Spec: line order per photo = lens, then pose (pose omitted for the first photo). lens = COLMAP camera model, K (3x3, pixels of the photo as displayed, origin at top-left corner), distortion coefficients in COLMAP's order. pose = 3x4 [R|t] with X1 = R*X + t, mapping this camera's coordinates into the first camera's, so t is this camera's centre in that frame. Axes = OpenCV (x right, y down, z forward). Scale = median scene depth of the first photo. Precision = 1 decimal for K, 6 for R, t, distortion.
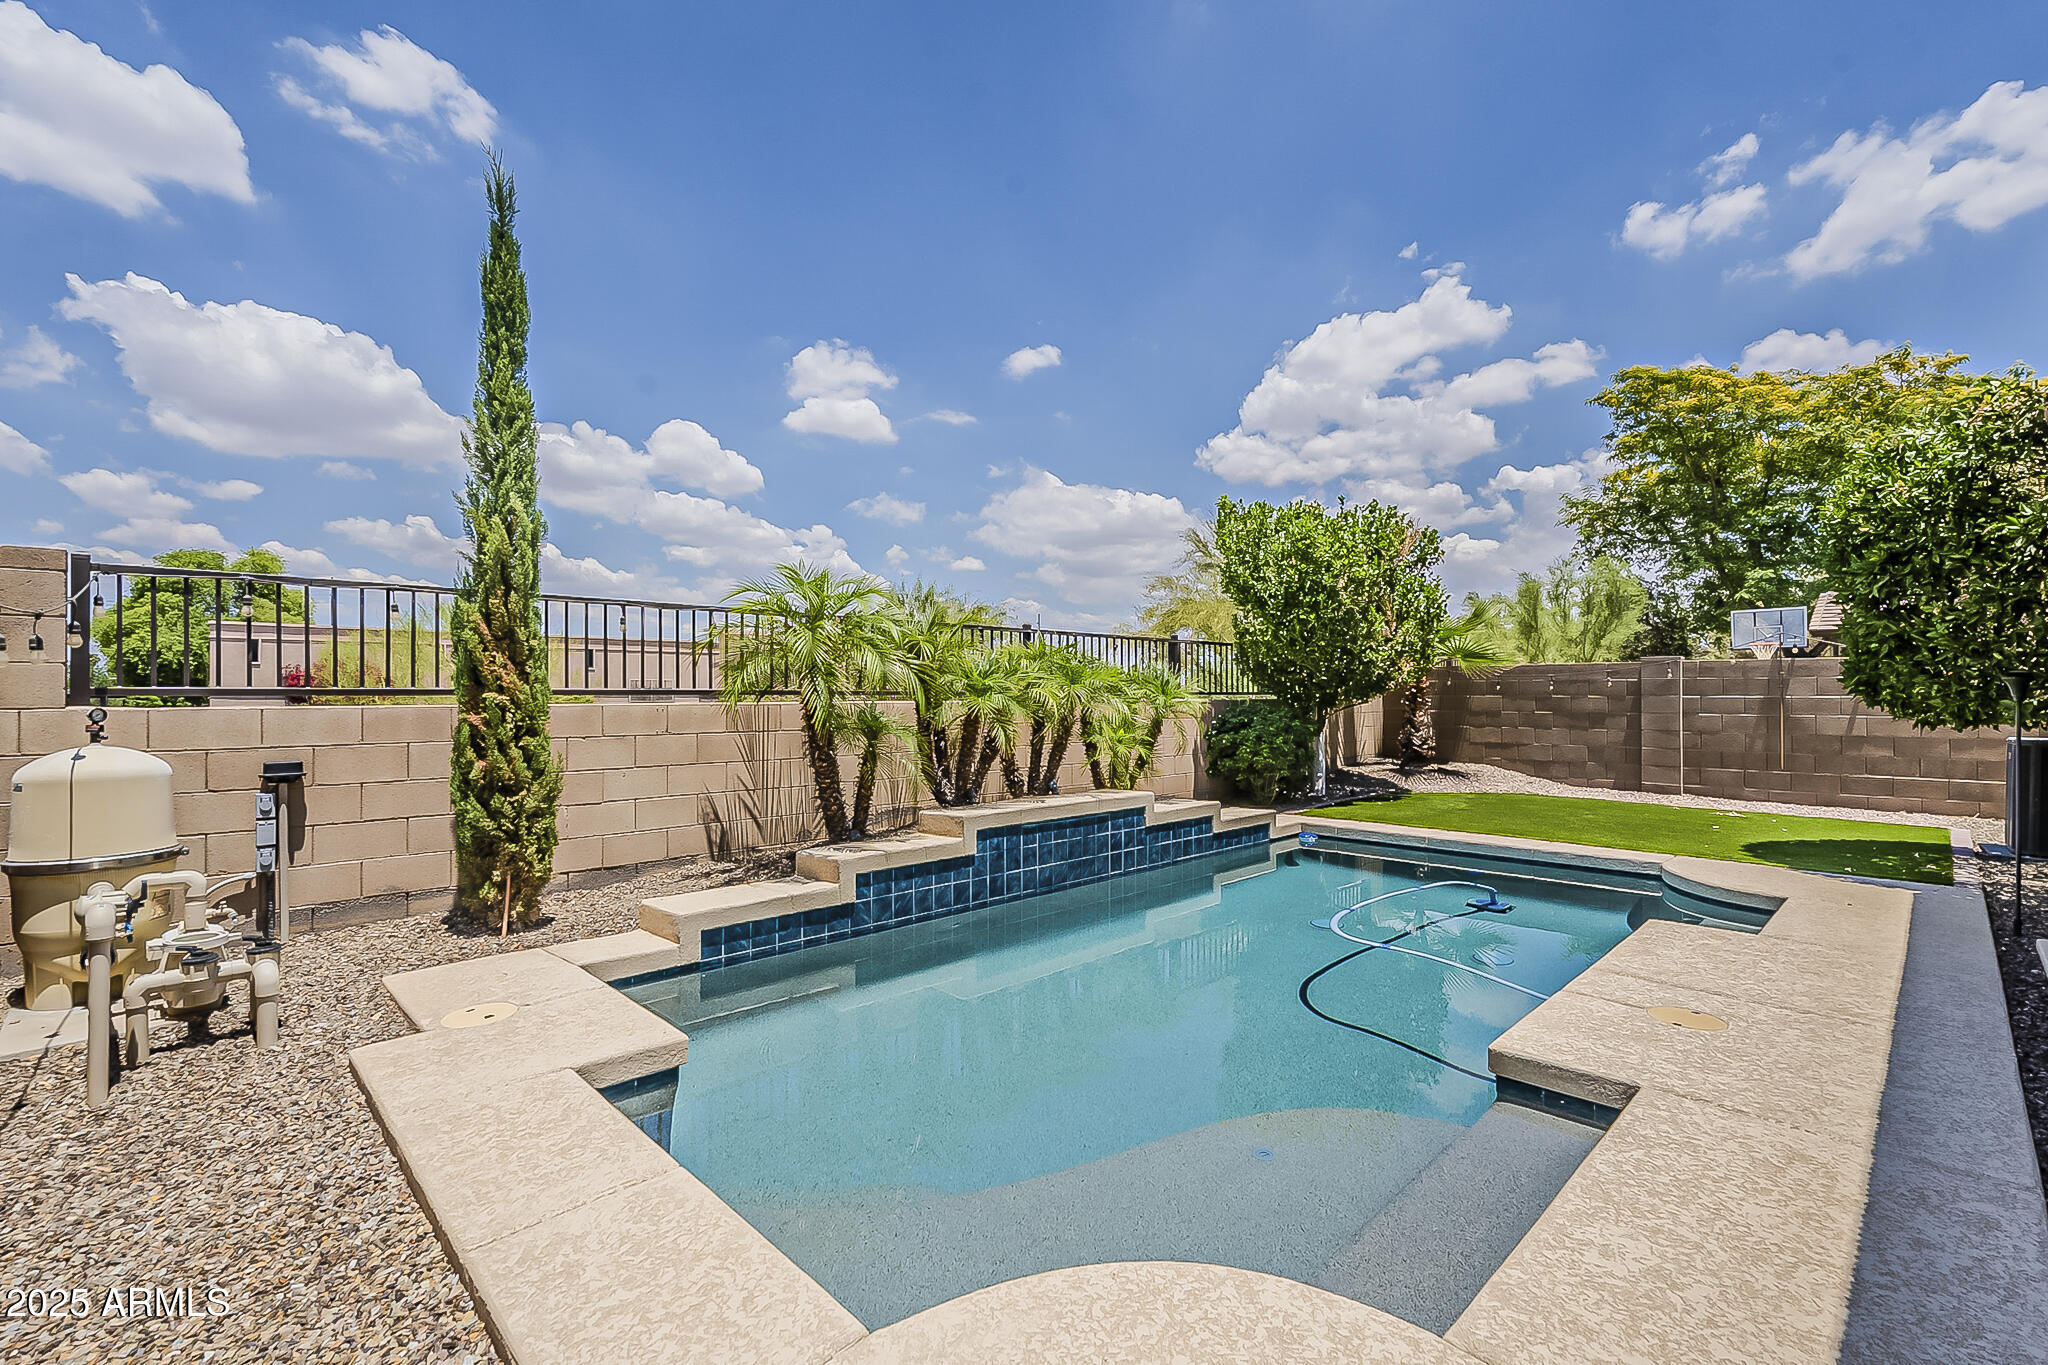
lens RADIAL K [[899.4, 0, 1018.2], [0, 899.4, 688.2], [0, 0, 1]] dist [-0.001868, -0.000162]
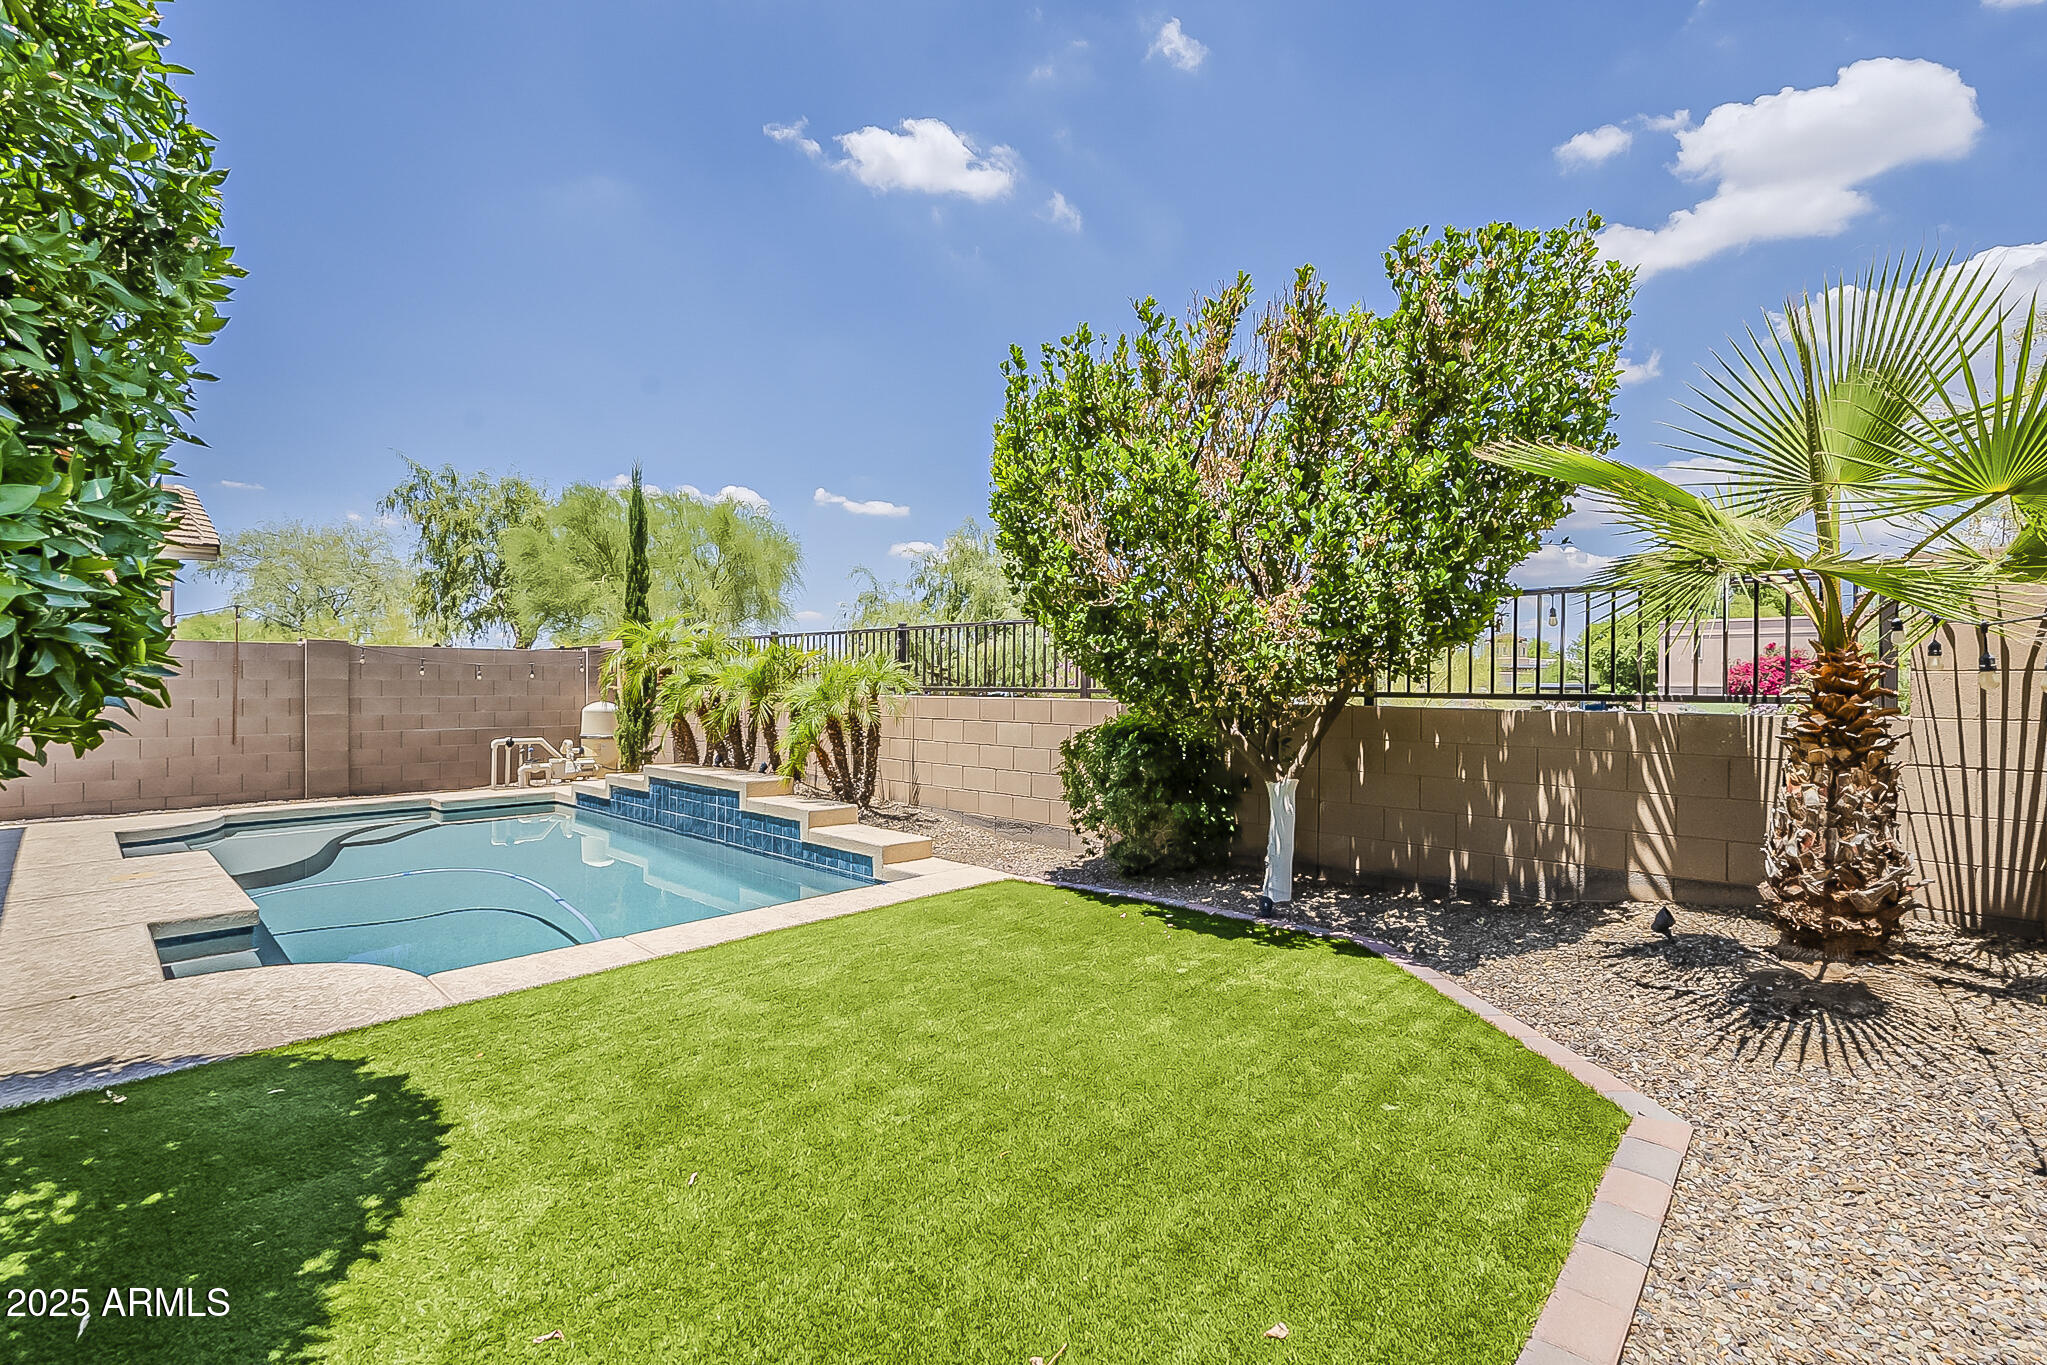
lens RADIAL K [[899.0, 0, 1017.7], [0, 899.0, 688.2], [0, 0, 1]] dist [-0.001868, -0.000162]
pose [[0.045389, 0.004318, -0.998960, 1.236304], [-0.002362, 0.999988, 0.004215, -0.003132], [0.998967, 0.002168, 0.045398, 1.252203]]
